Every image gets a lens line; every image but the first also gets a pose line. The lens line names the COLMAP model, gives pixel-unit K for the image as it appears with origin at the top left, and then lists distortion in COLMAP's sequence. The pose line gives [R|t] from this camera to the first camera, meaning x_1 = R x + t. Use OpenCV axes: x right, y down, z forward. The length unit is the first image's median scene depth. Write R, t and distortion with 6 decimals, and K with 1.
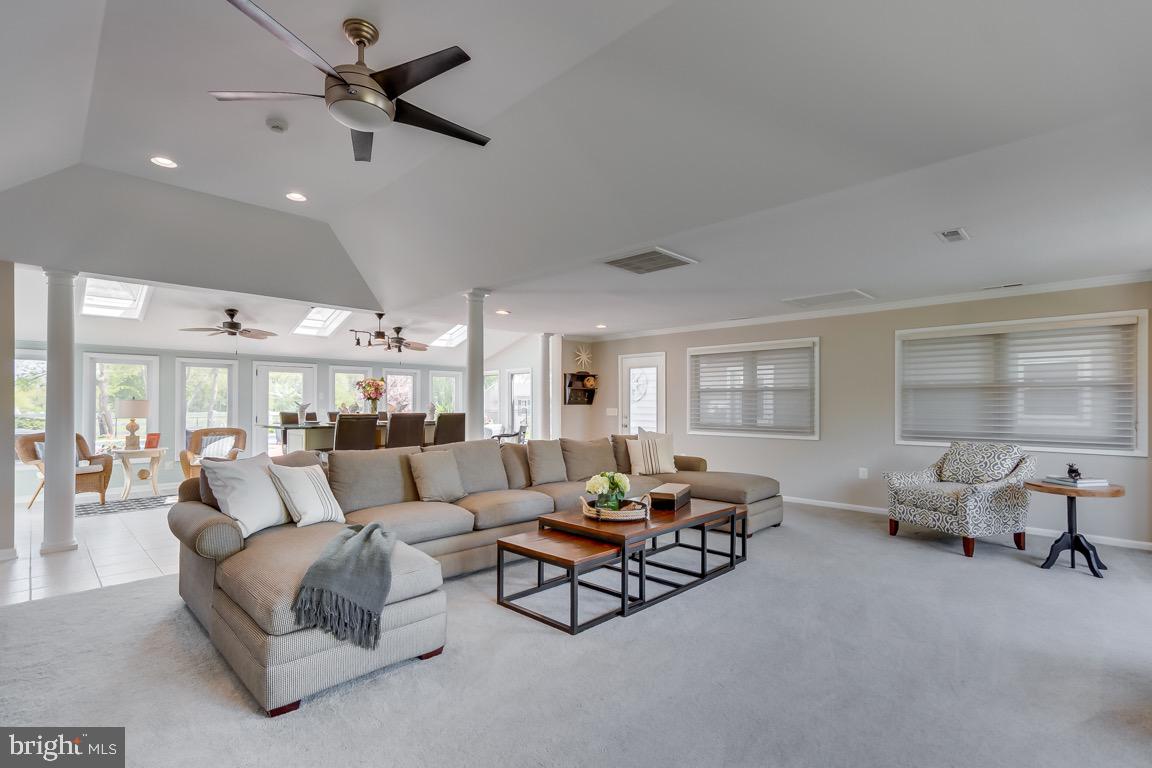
lens RADIAL K [[533.1, 0, 552.1], [0, 533.1, 402.1], [0, 0, 1]] dist [0.010372, 0.005257]
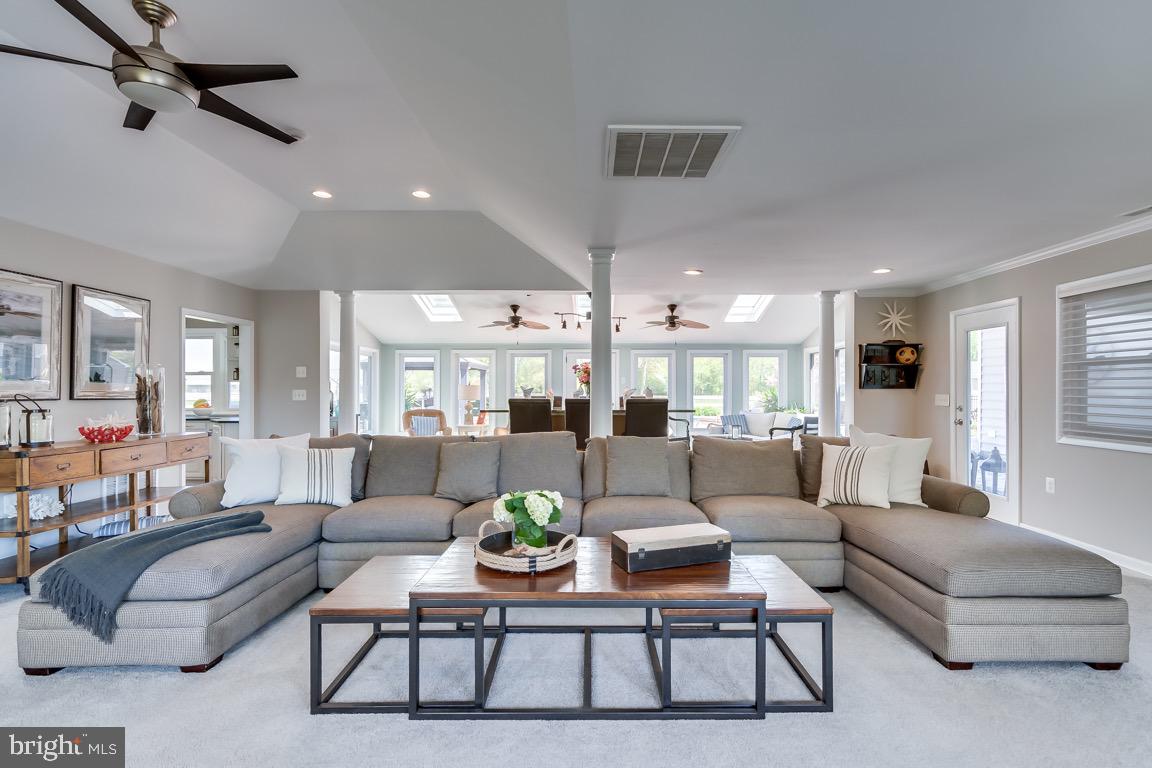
lens RADIAL K [[533.1, 0, 588.1], [0, 533.1, 383.1], [0, 0, 1]] dist [0.010372, 0.005257]
pose [[0.719936, -0.006676, -0.694008, 0.300875], [0.003030, 0.999974, -0.006476, 0.001346], [0.694034, 0.002560, 0.719938, 0.276870]]
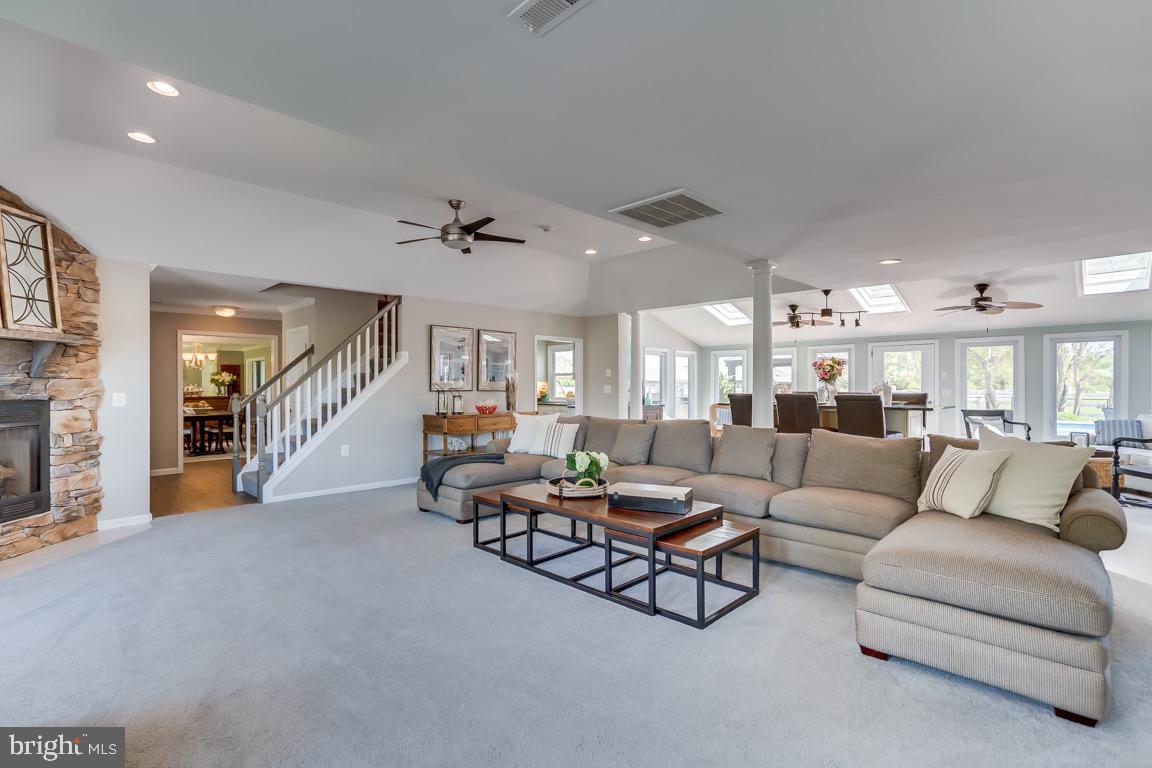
lens RADIAL K [[533.1, 0, 581.8], [0, 533.1, 374.6], [0, 0, 1]] dist [0.010372, 0.005257]
pose [[0.032608, -0.018328, -0.999300, 0.563804], [0.005976, 0.999818, -0.018142, 0.001609], [0.999450, -0.005380, 0.032712, 0.471983]]
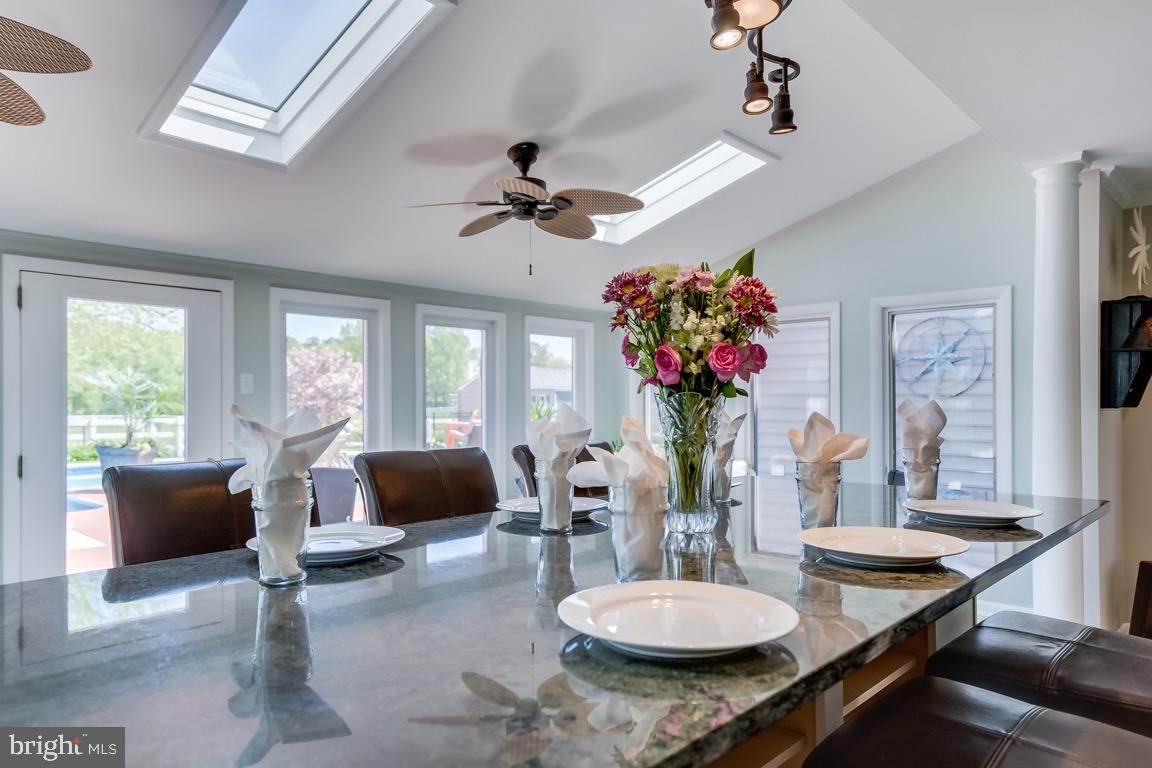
lens RADIAL K [[772.3, 0, 563.1], [0, 772.3, 401.0], [0, 0, 1]] dist [0.032700, 0.002787]
pose [[0.998656, -0.004283, 0.051653, -0.349370], [0.003993, 0.999976, 0.005701, -0.003632], [-0.051676, -0.005487, 0.998649, 0.690906]]
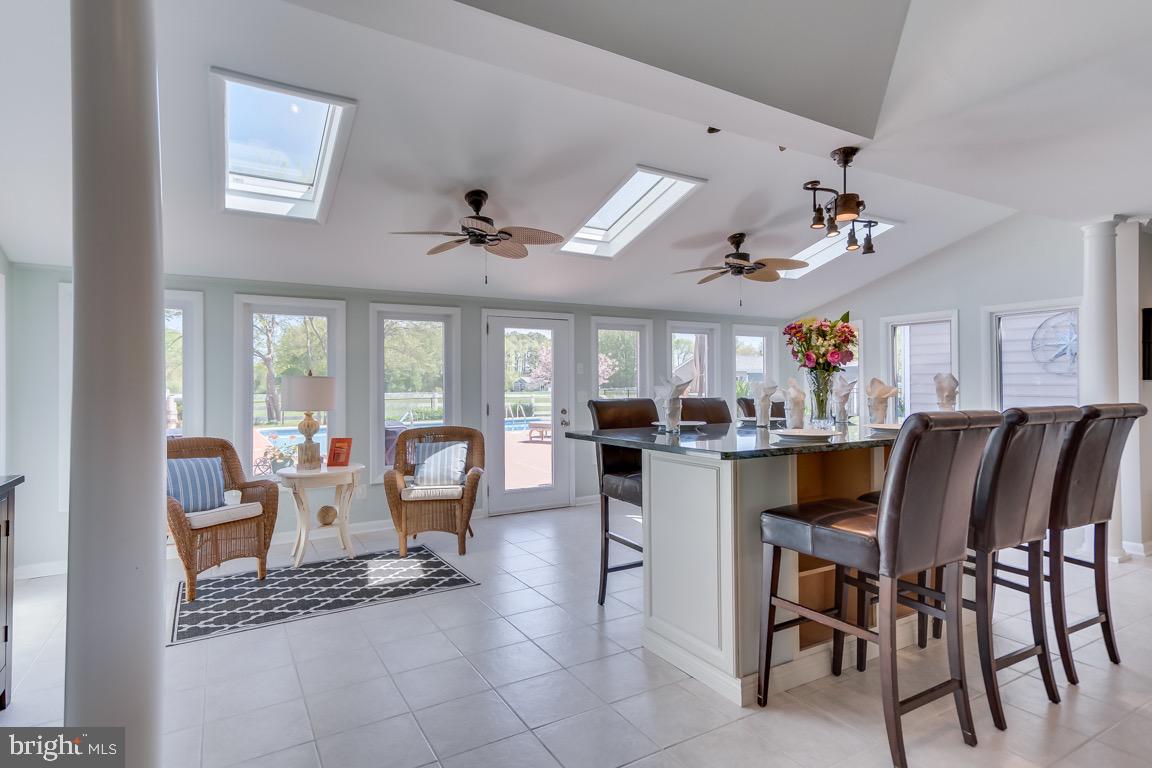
lens RADIAL K [[606.3, 0, 559.2], [0, 606.3, 378.1], [0, 0, 1]] dist [0.006255, 0.004329]
pose [[0.967375, -0.008020, -0.253222, -0.370611], [0.007812, 0.999968, -0.001829, 0.000031], [0.253229, -0.000209, 0.967406, 0.459686]]
